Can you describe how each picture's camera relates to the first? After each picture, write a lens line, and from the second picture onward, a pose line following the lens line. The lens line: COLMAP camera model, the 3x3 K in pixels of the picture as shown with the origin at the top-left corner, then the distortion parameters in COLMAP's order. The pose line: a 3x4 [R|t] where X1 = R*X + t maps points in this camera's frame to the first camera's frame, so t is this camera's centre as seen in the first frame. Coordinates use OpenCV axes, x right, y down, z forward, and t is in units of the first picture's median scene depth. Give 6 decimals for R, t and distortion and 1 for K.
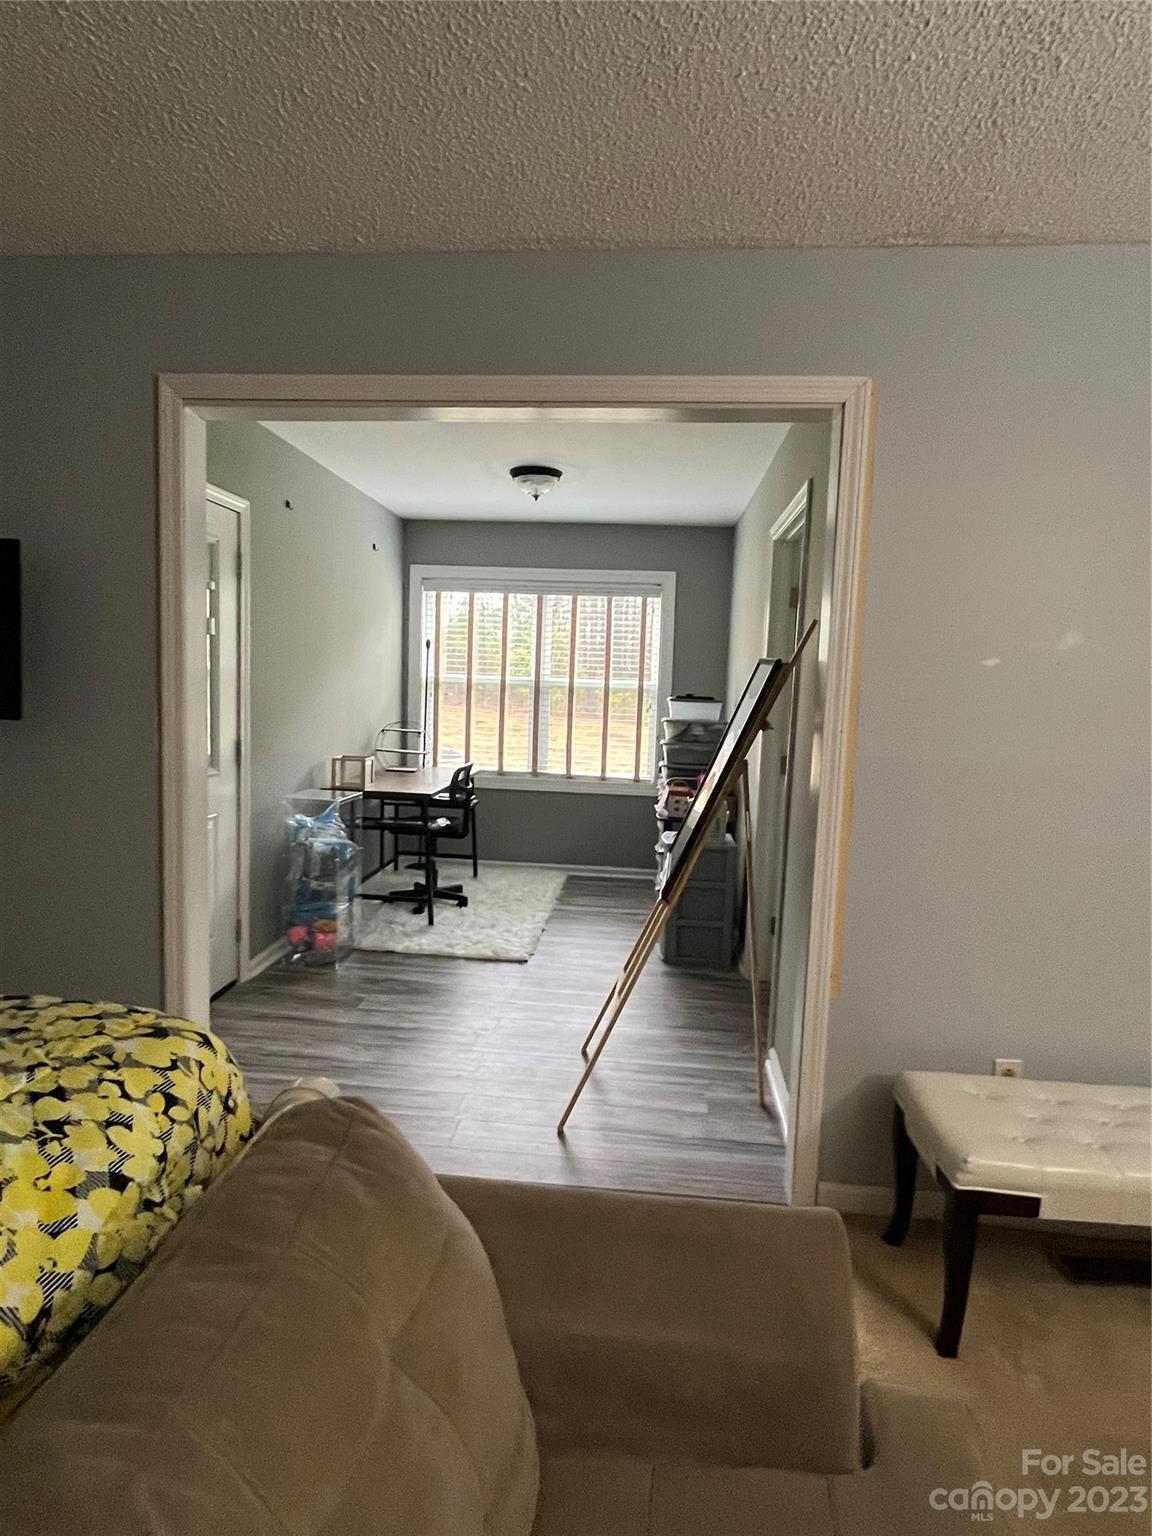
lens RADIAL K [[803.8, 0, 575.3], [0, 803.8, 767.8], [0, 0, 1]] dist [-0.001732, 0.000157]
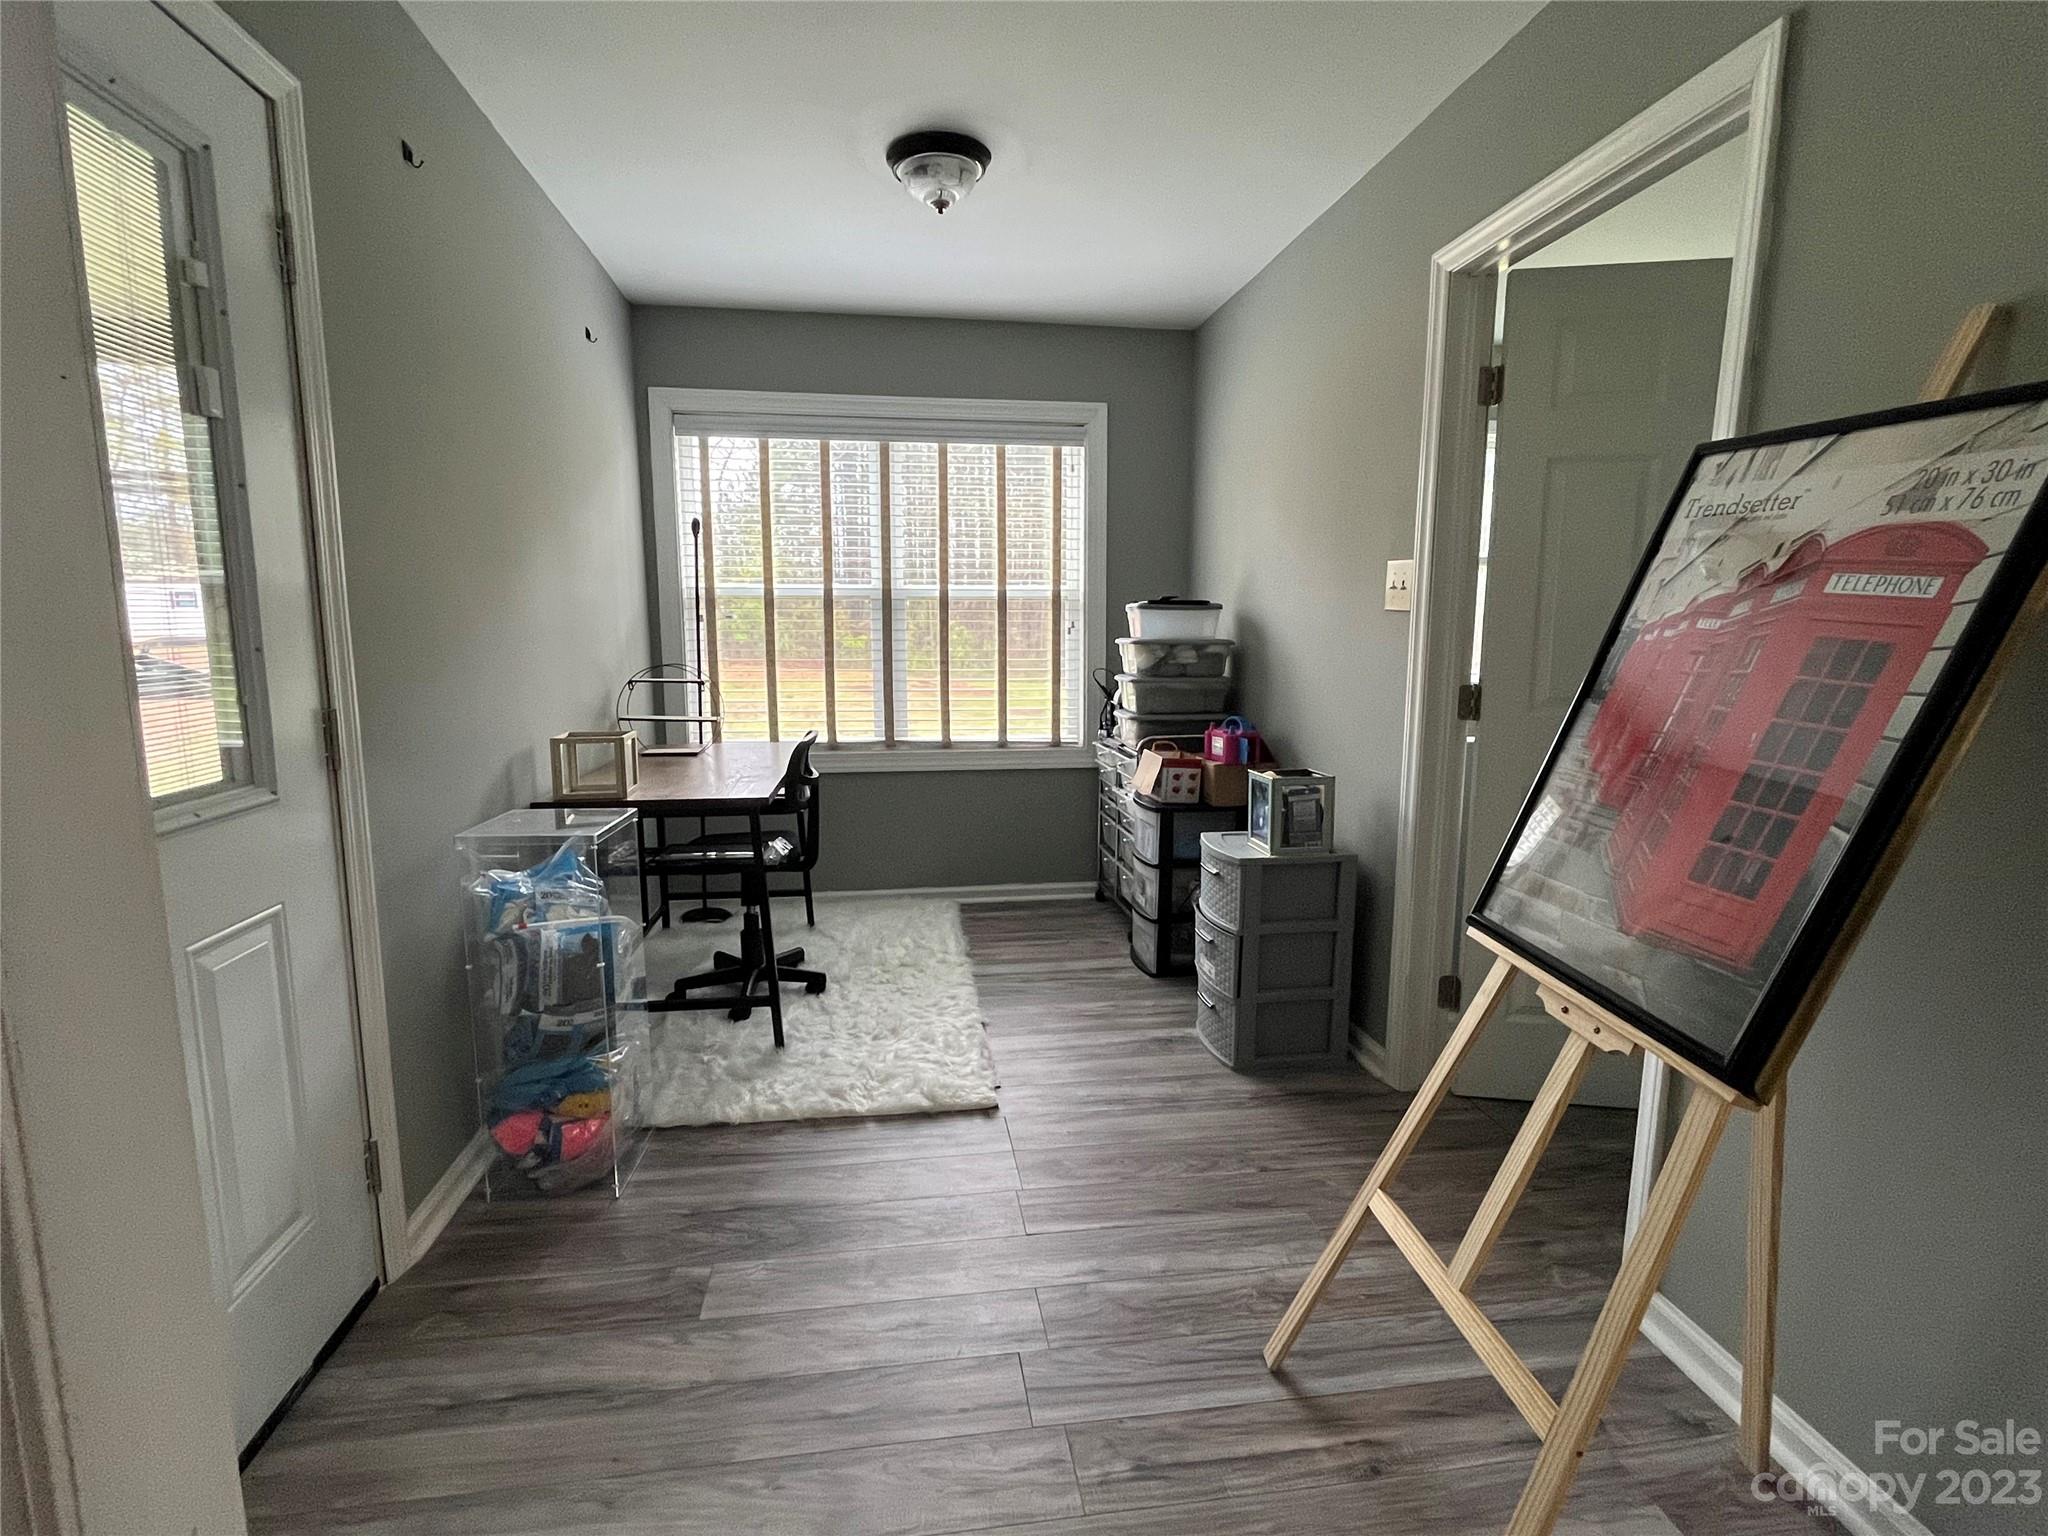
lens RADIAL K [[956.7, 0, 1020.4], [0, 956.7, 766.1], [0, 0, 1]] dist [-0.000996, -0.000577]
pose [[0.973754, -0.068039, 0.217194, -0.138701], [0.058067, 0.996959, 0.051977, -0.008900], [-0.220070, -0.038001, 0.974744, 0.337238]]
